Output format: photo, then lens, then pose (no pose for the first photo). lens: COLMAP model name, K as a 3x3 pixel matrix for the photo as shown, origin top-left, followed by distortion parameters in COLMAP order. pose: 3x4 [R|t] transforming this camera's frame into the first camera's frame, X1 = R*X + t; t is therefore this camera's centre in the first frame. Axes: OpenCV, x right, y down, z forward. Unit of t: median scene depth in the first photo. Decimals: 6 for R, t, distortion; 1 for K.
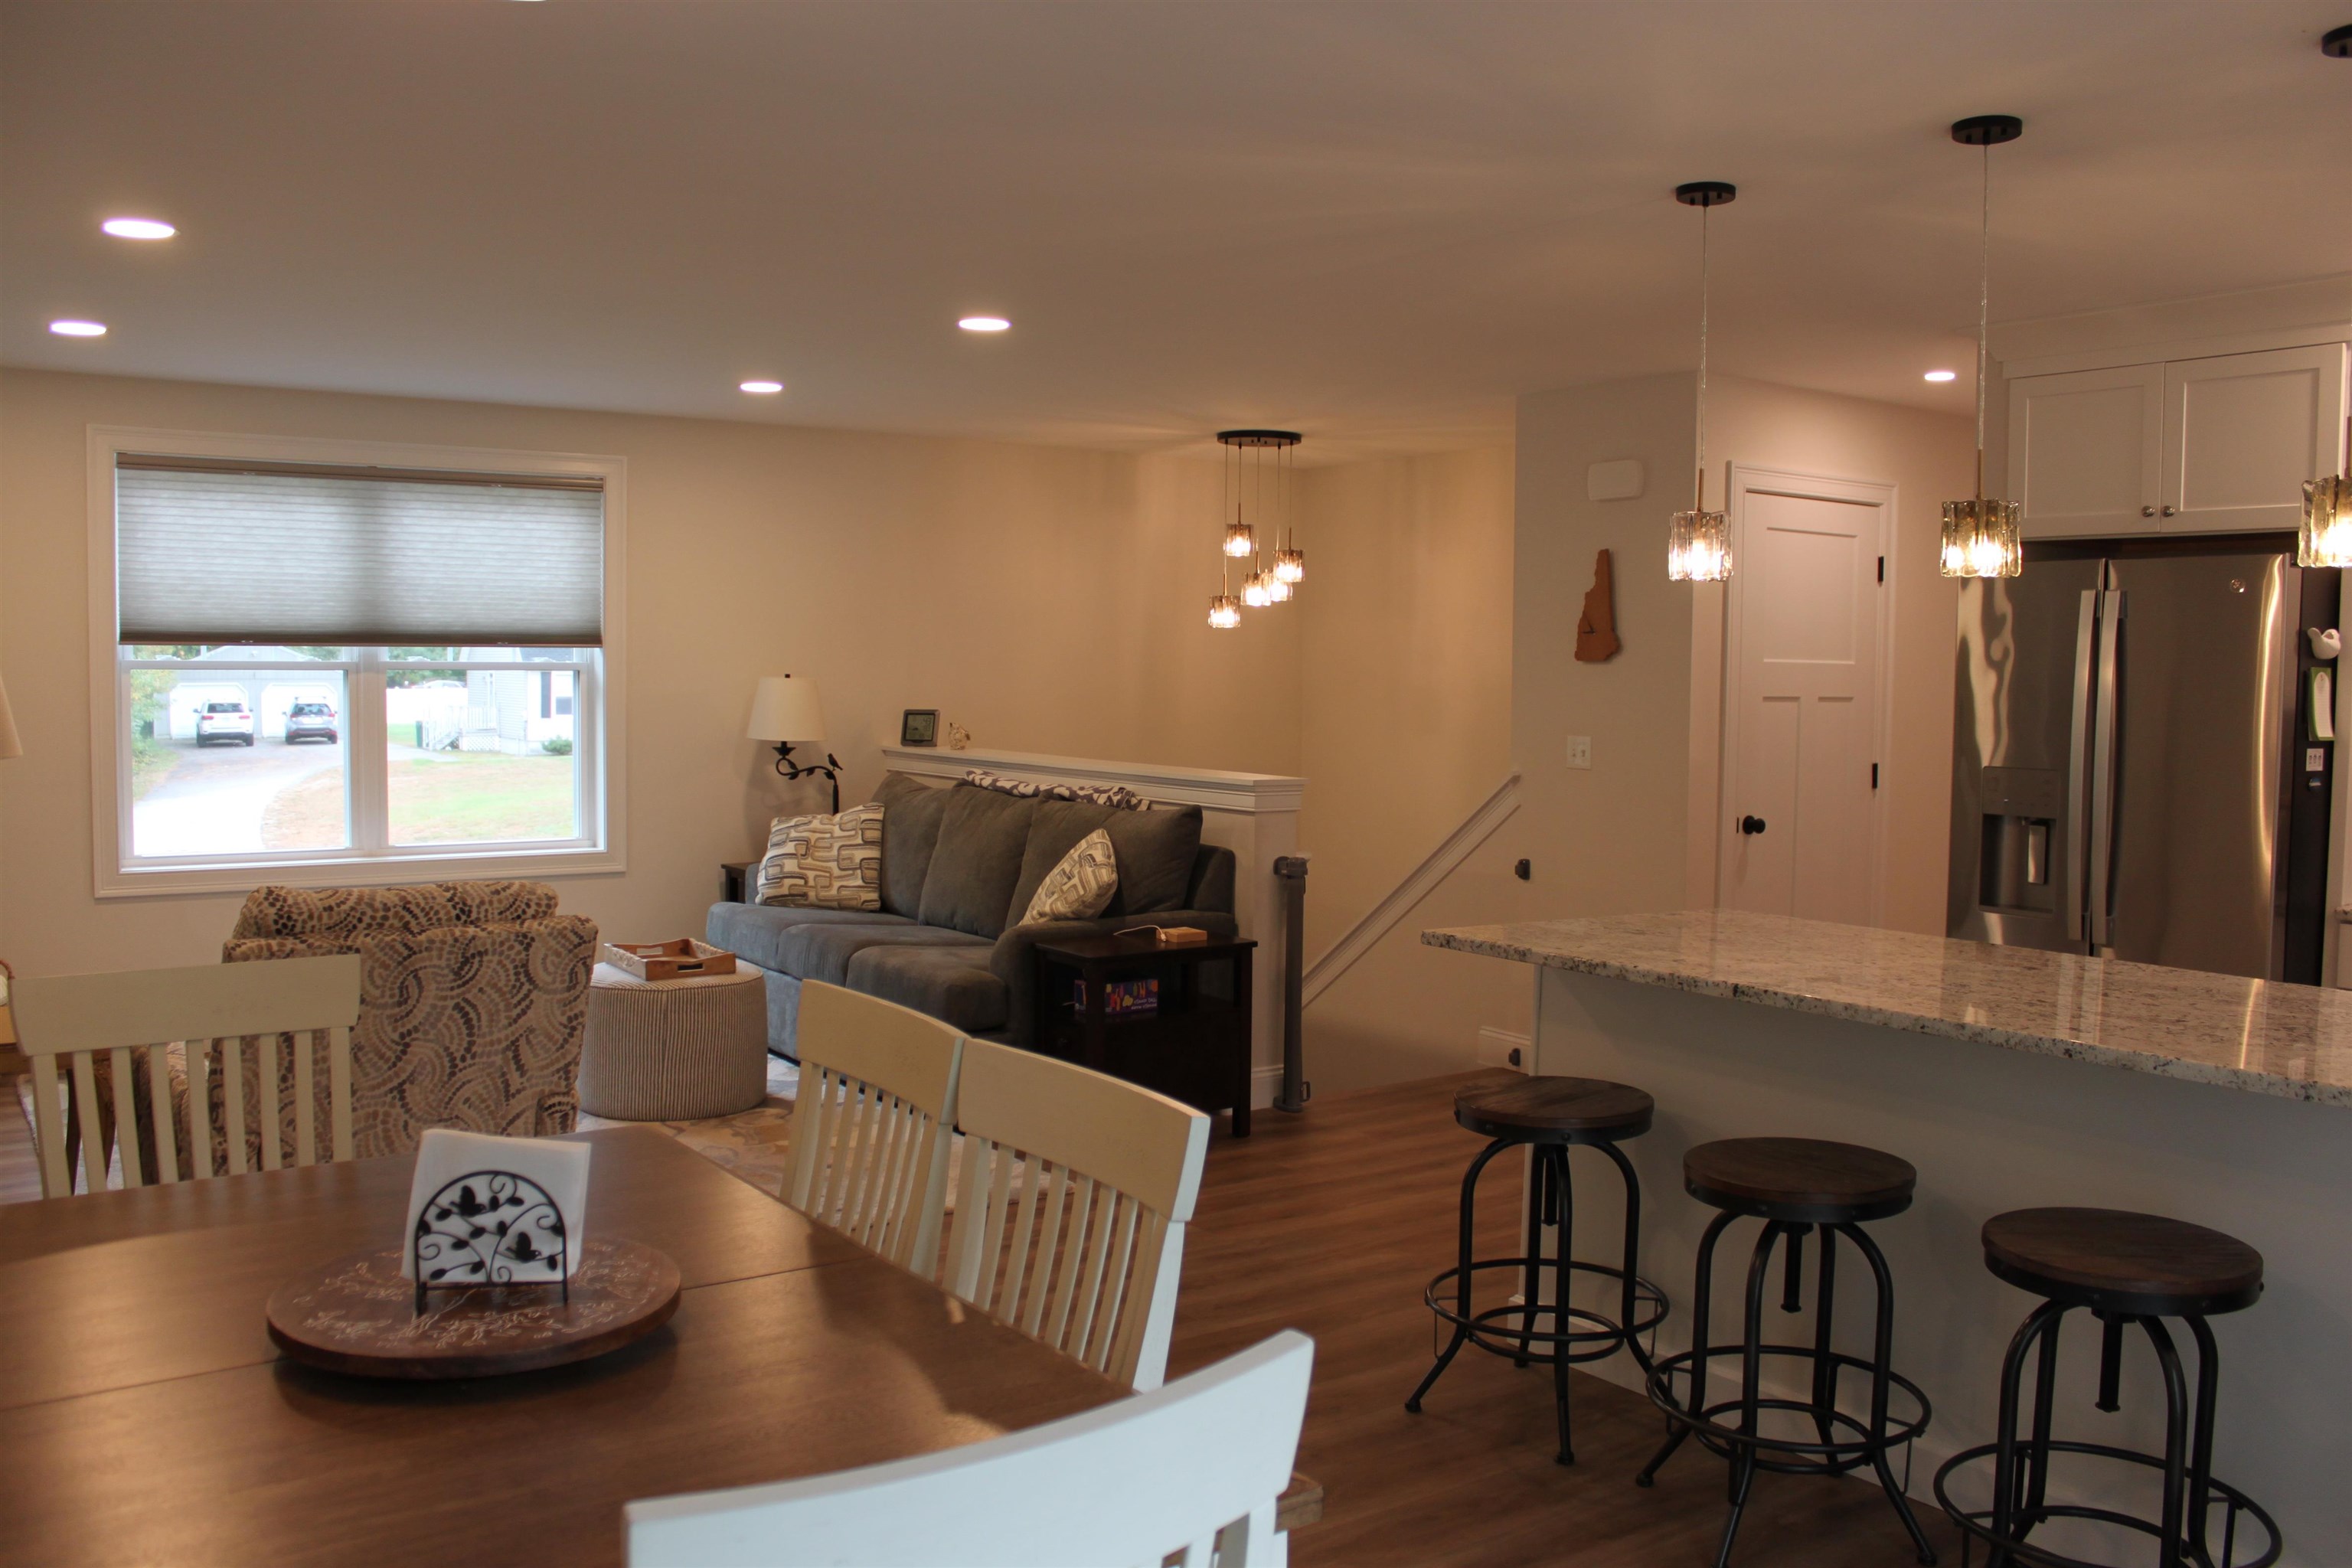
lens RADIAL K [[1960.7, 0, 1184.2], [0, 1960.7, 792.2], [0, 0, 1]] dist [-0.164134, 0.150831]
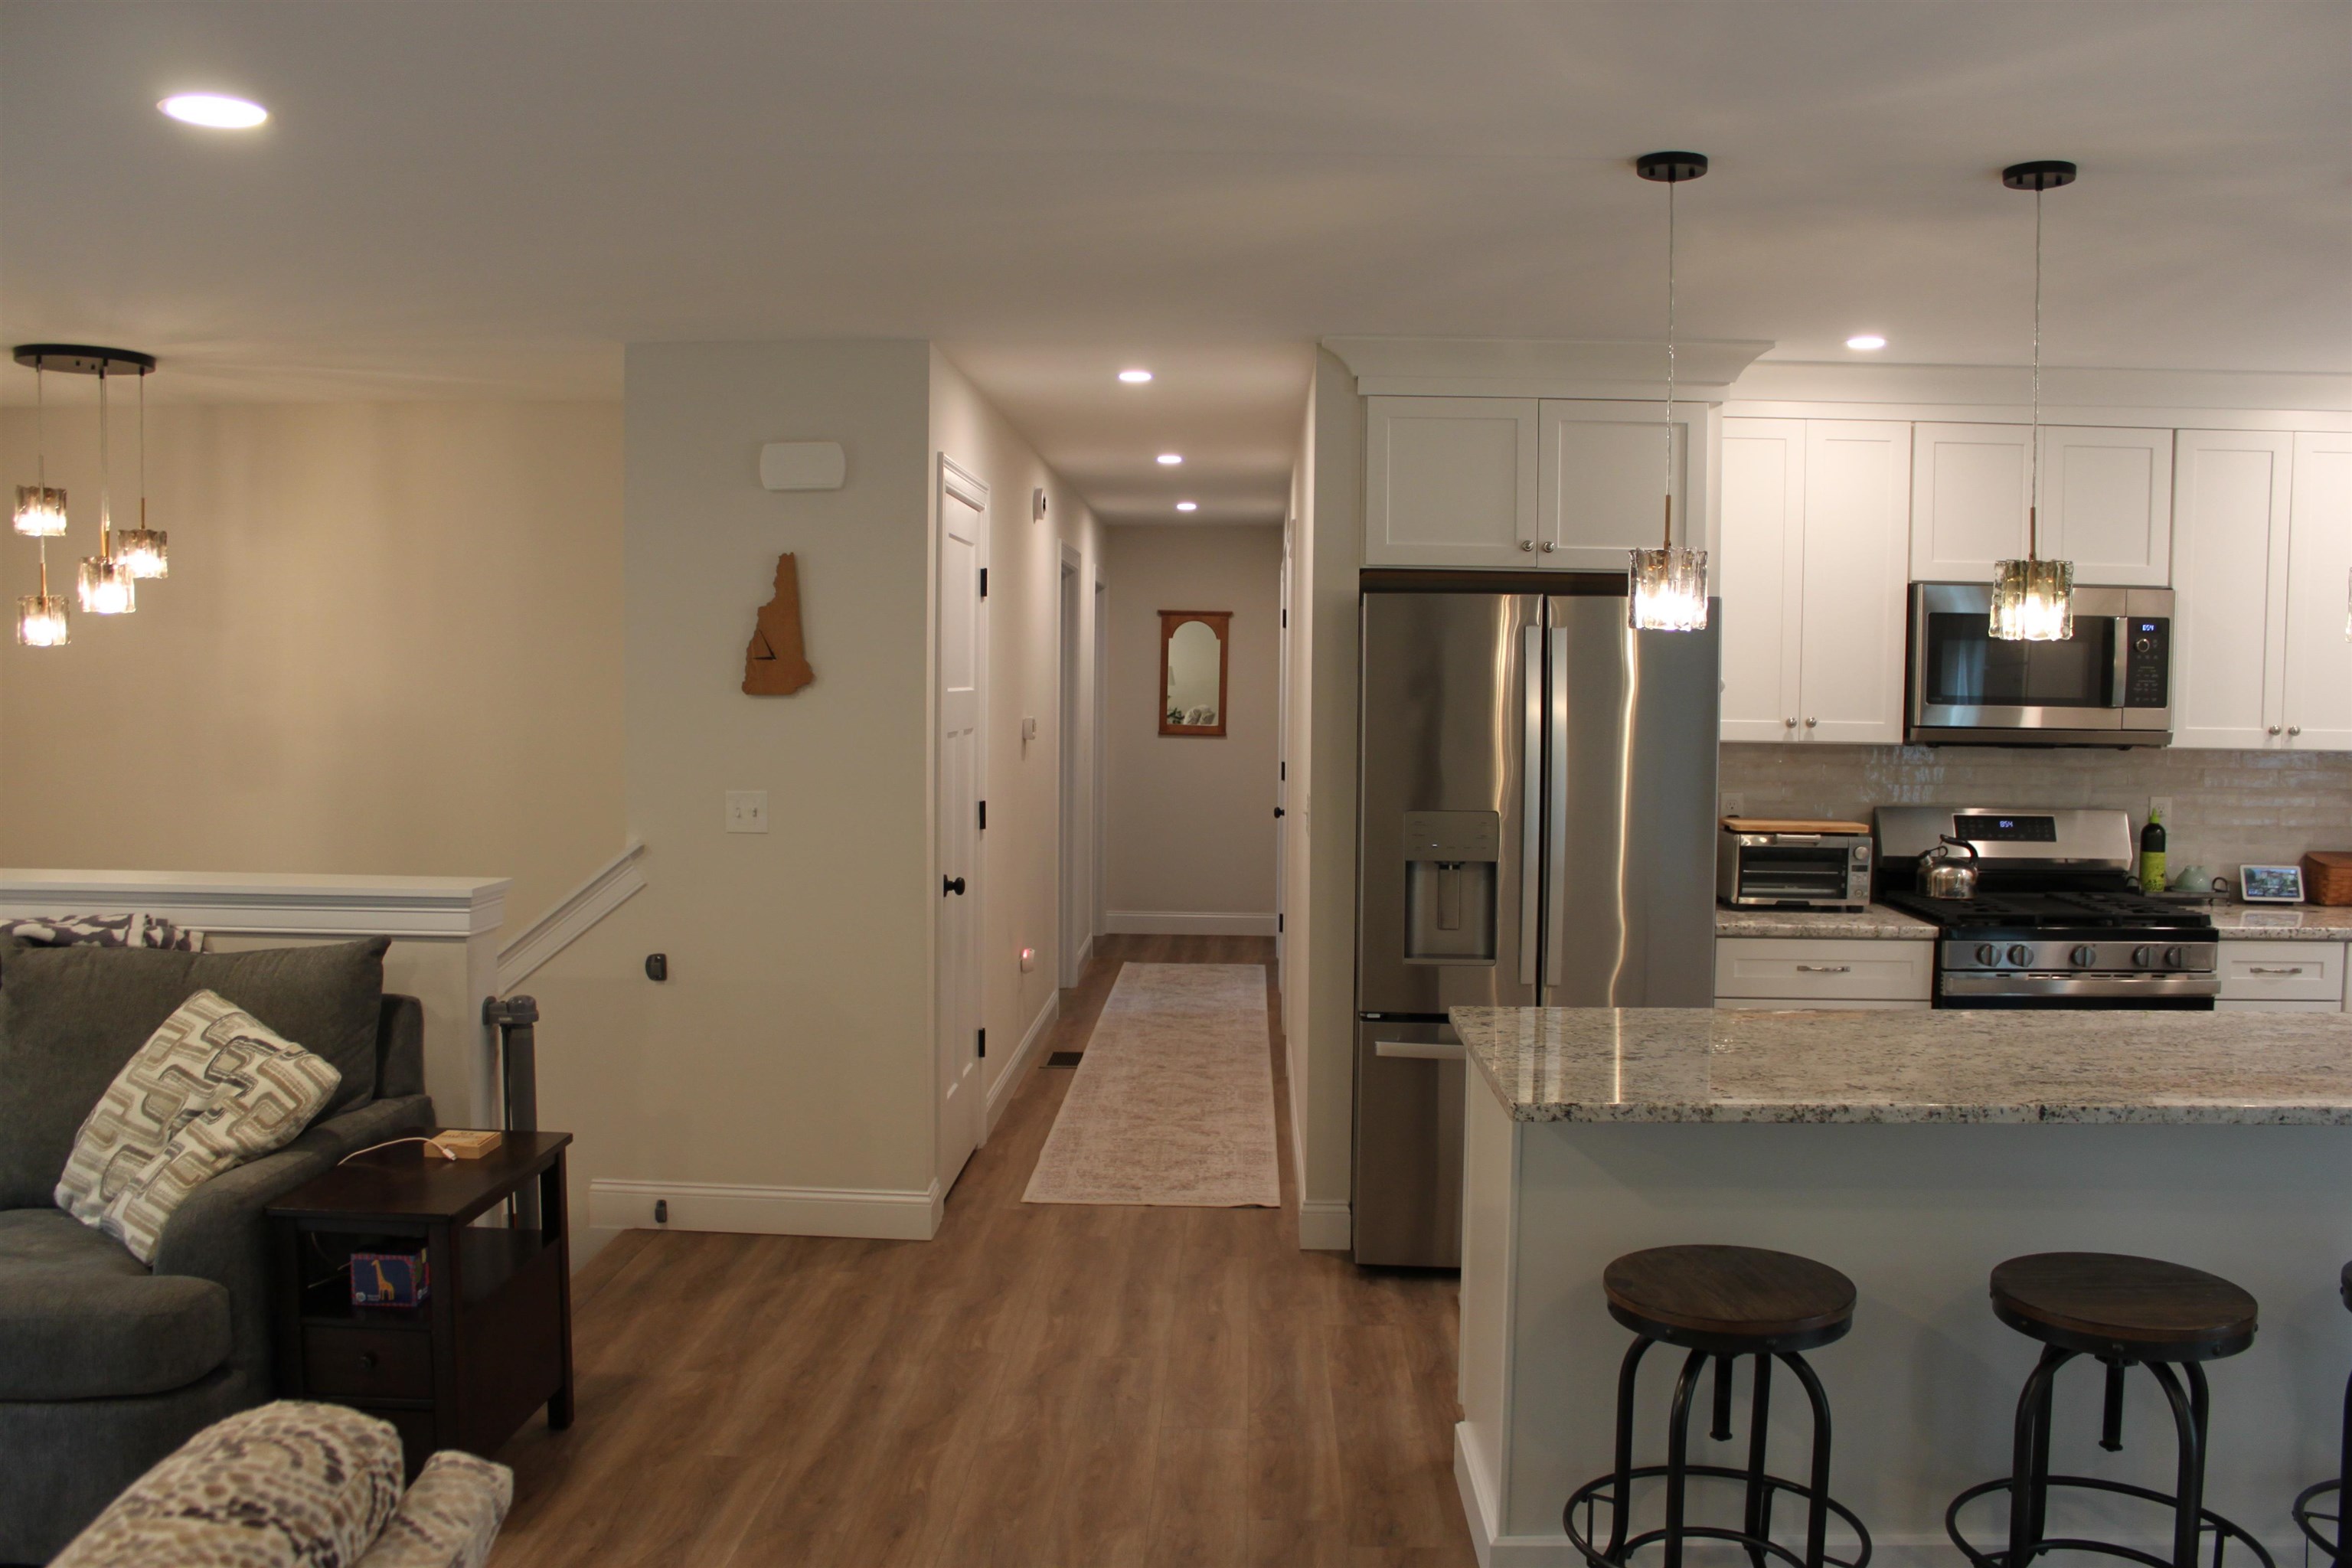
lens RADIAL K [[1960.7, 0, 1184.2], [0, 1960.7, 792.2], [0, 0, 1]] dist [-0.164134, 0.150831]
pose [[0.600616, -0.055327, 0.797621, -0.356996], [0.049213, 0.998270, 0.032187, -0.050986], [-0.798022, 0.019922, 0.602299, 0.444943]]
